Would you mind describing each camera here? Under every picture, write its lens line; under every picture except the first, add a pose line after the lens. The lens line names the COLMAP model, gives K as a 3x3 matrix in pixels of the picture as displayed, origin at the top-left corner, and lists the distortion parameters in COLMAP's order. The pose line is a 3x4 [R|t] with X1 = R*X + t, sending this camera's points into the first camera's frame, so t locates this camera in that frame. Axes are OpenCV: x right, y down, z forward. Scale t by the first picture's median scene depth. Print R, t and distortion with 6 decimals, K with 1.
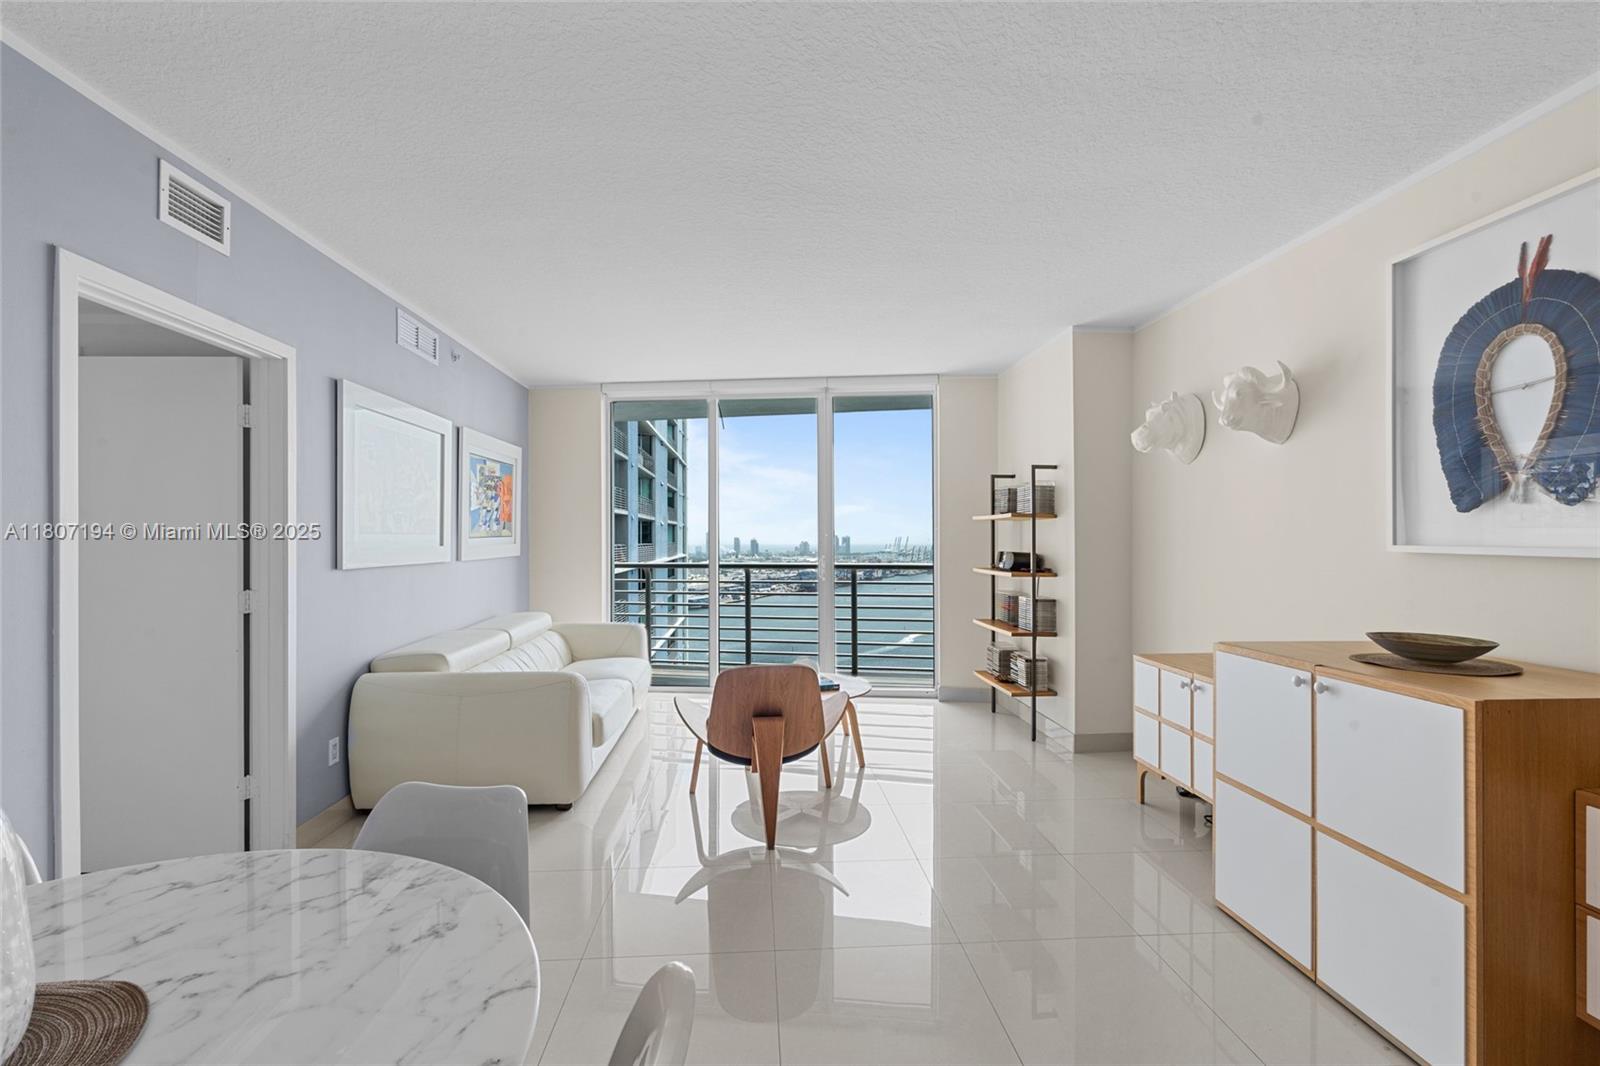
lens RADIAL K [[704.9, 0, 801.9], [0, 704.9, 533.1], [0, 0, 1]] dist [-0.009916, -0.000172]
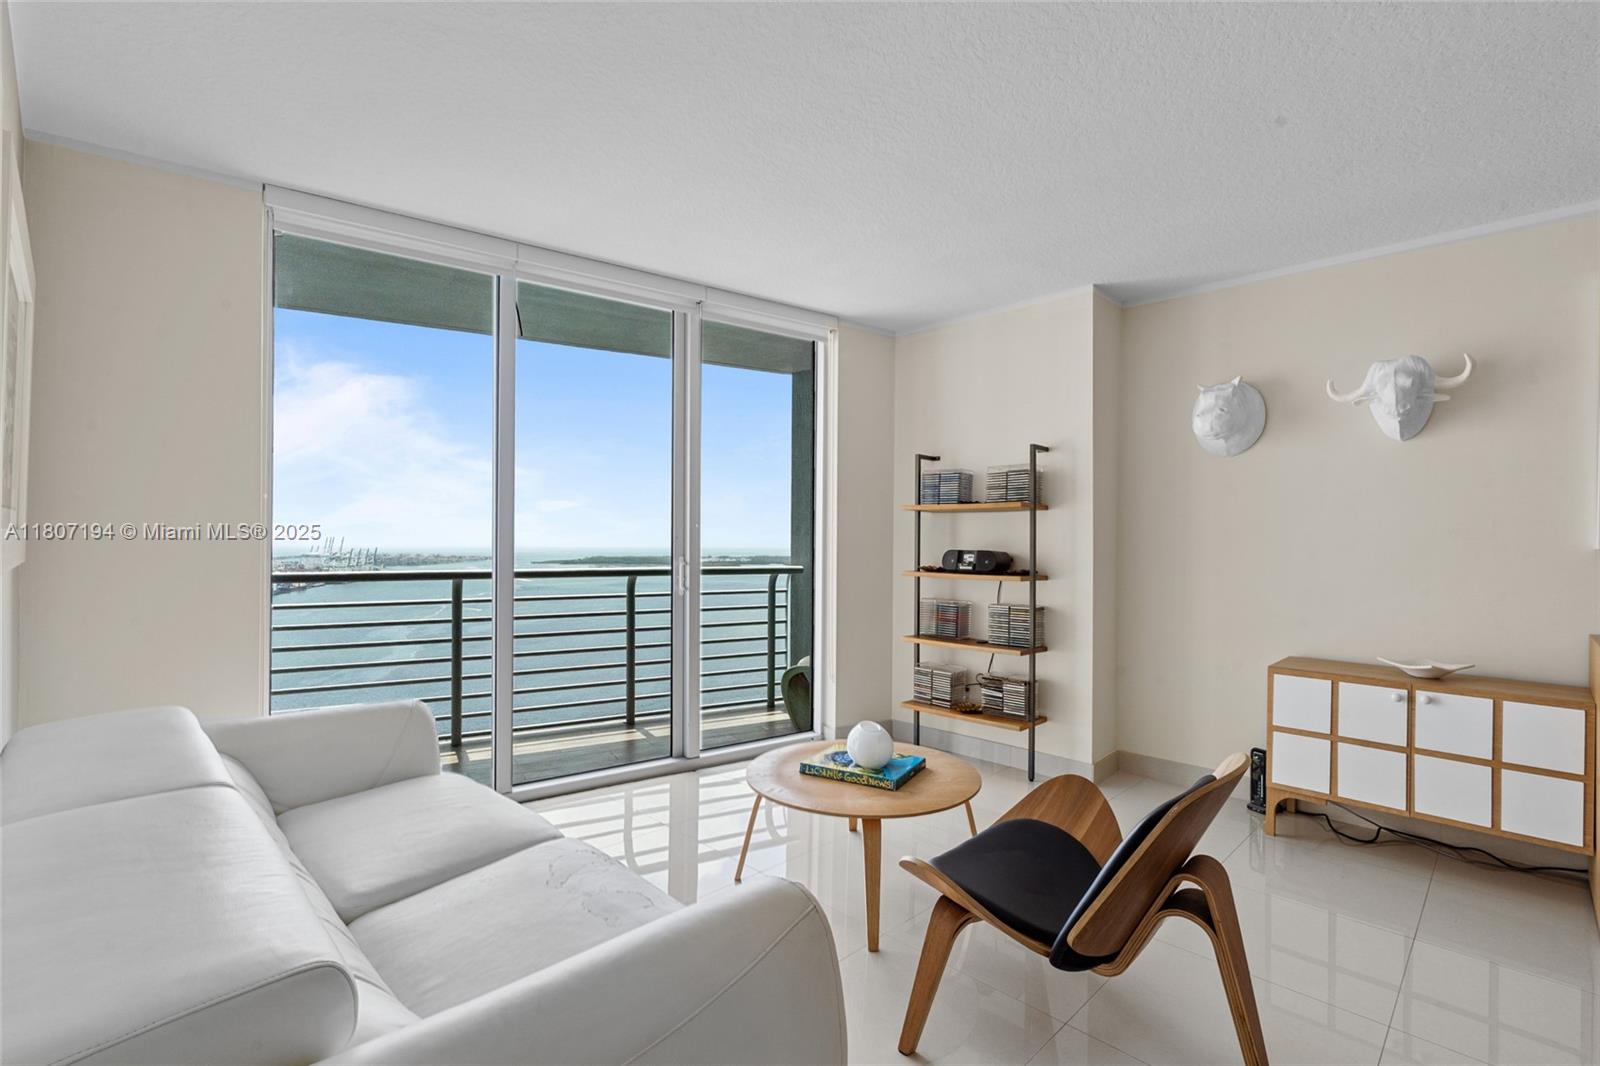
lens RADIAL K [[723.0, 0, 805.2], [0, 723.0, 540.1], [0, 0, 1]] dist [0.001654, 0.000249]
pose [[0.749459, 0.017215, 0.661826, -0.443242], [-0.019990, 0.999795, -0.003369, 0.023463], [-0.661748, -0.010705, 0.749650, 0.561638]]
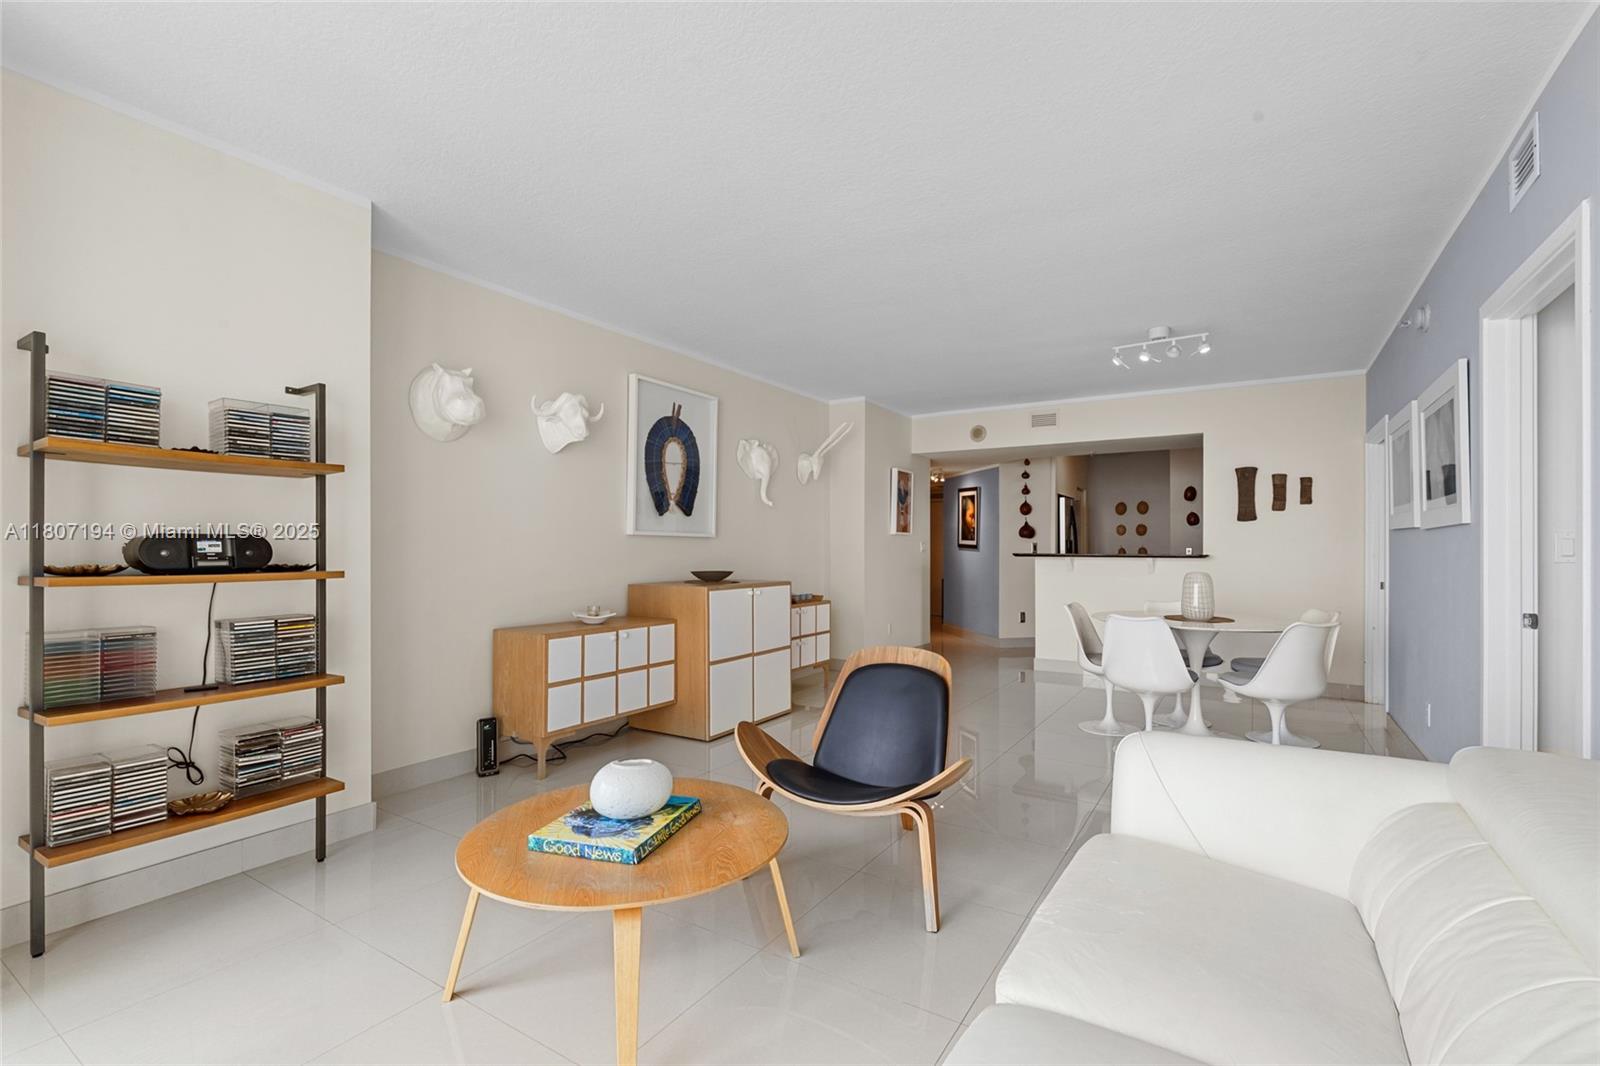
lens RADIAL K [[712.1, 0, 810.9], [0, 712.1, 544.5], [0, 0, 1]] dist [0.014989, -0.000014]
pose [[-0.810593, 0.000396, 0.585610, -0.356691], [-0.006490, 0.999932, -0.009659, 0.038875], [-0.585574, -0.011630, -0.810536, 1.293628]]
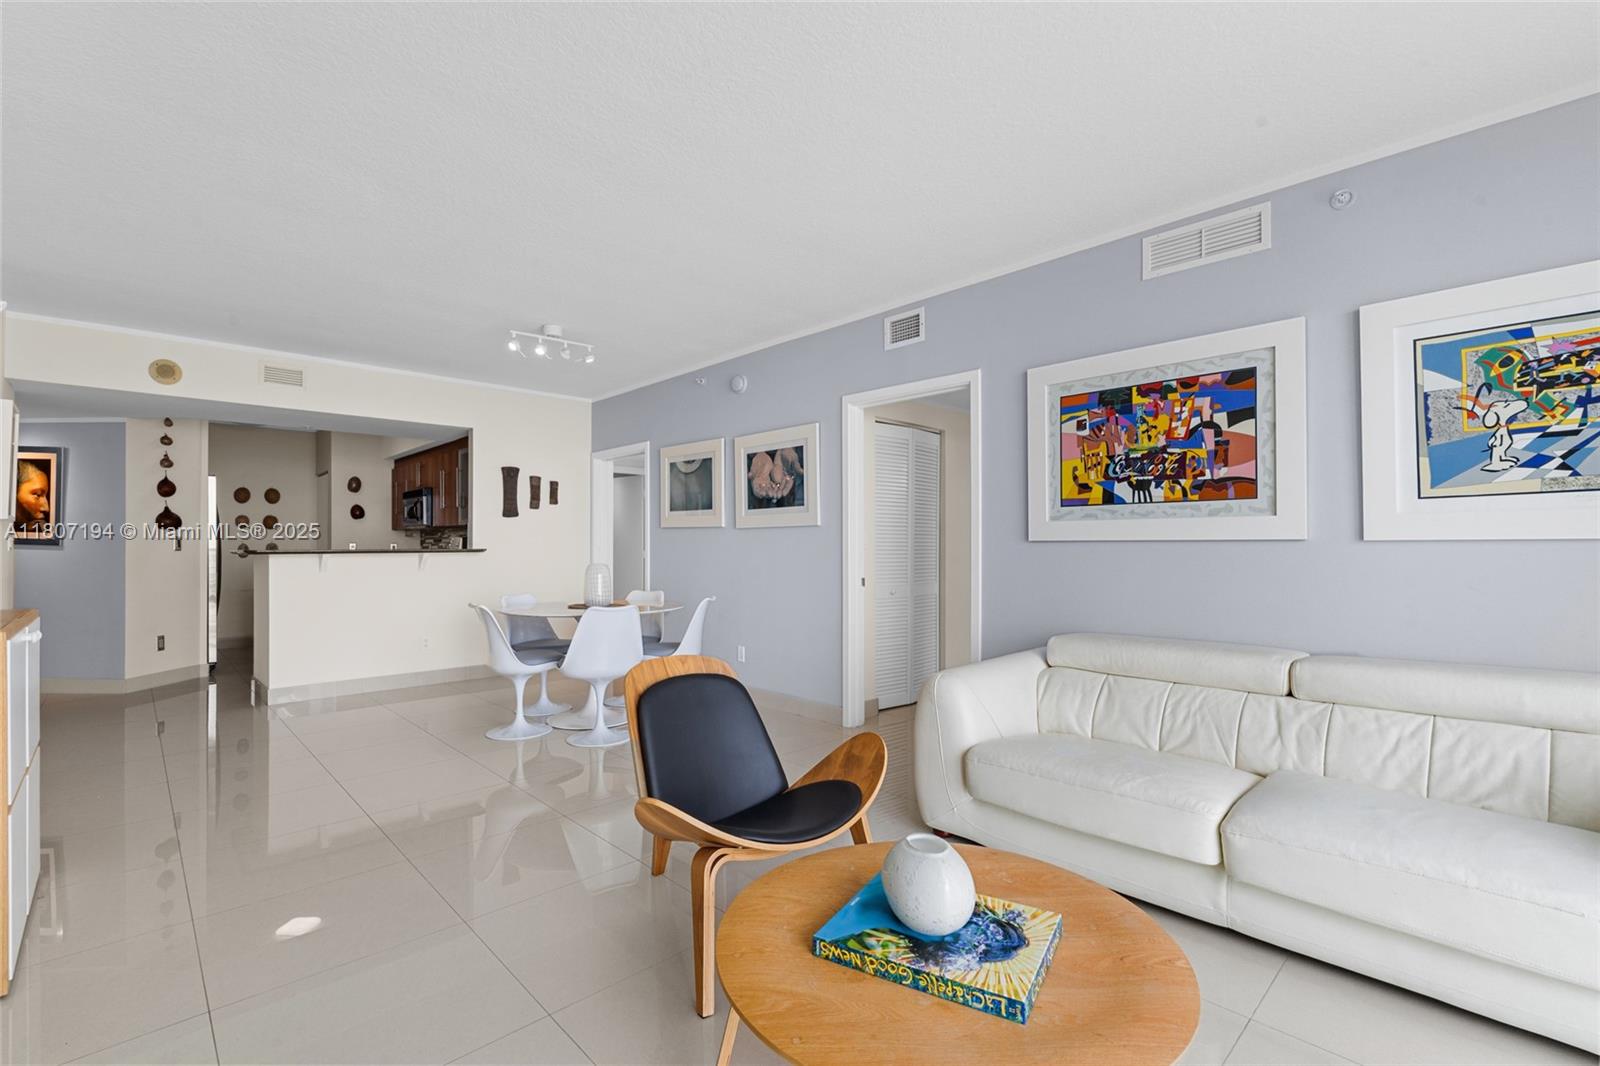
lens RADIAL K [[712.5, 0, 804.3], [0, 712.5, 533.6], [0, 0, 1]] dist [-0.000292, -0.000173]
pose [[-0.771399, -0.006620, -0.636317, 0.243197], [0.007743, 0.999774, -0.019788, 0.042527], [0.636304, -0.020191, -0.771174, 1.201294]]
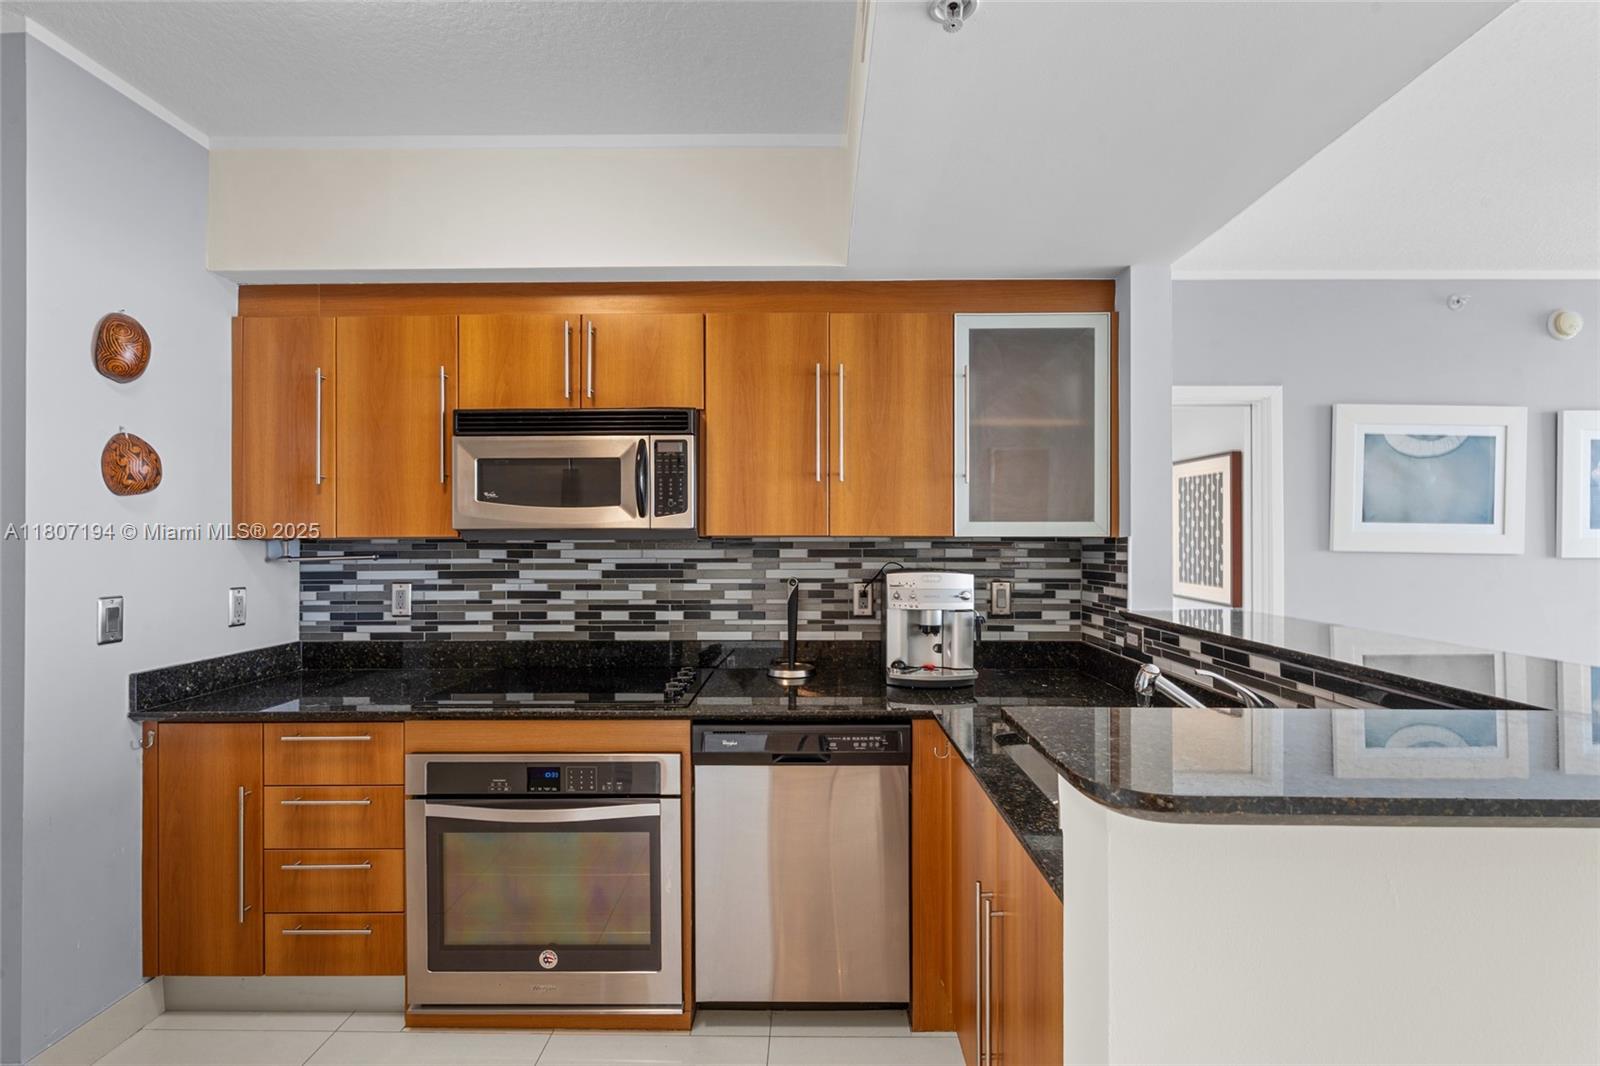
lens RADIAL K [[712.5, 0, 804.3], [0, 712.5, 533.6], [0, 0, 1]] dist [-0.000292, -0.000173]
pose [[-0.079508, -0.007028, -0.996809, 0.367837], [0.003734, 0.999966, -0.007348, -0.013640], [0.996827, -0.004307, -0.079479, -0.549440]]
